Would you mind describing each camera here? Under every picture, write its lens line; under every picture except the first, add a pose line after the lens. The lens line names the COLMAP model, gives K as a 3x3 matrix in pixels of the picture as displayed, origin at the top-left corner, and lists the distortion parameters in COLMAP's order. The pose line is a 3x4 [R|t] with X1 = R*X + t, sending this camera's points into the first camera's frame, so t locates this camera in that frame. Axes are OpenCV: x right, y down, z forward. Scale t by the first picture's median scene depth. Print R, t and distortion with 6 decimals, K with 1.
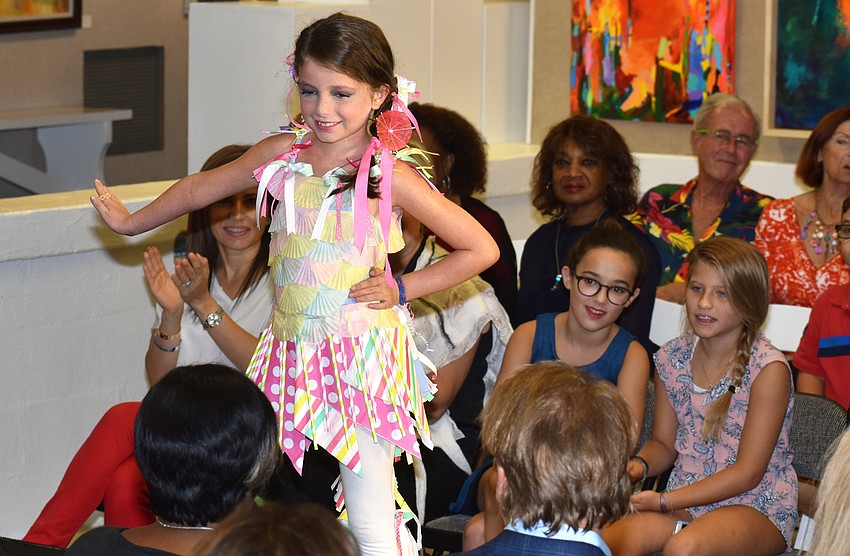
lens RADIAL K [[3512.2, 0, 429.0], [0, 3512.2, 281.5], [0, 0, 1]] dist [-0.238519, 0.000000]
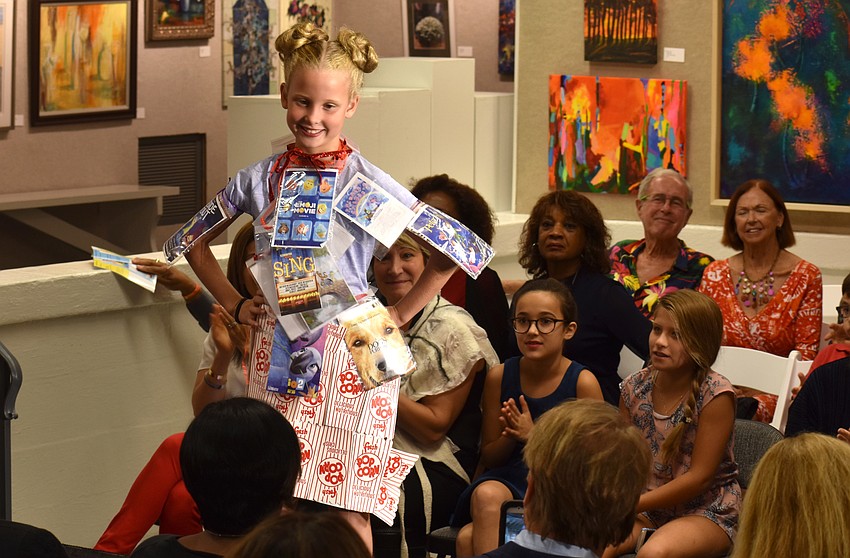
lens RADIAL K [[3512.2, 0, 420.9], [0, 3512.2, 274.9], [0, 0, 1]] dist [-0.238519, 0.000000]
pose [[0.999958, -0.009116, -0.000449, -0.002854], [0.009111, 0.999906, -0.010289, -0.006391], [0.000543, 0.010284, 0.999947, -0.191911]]
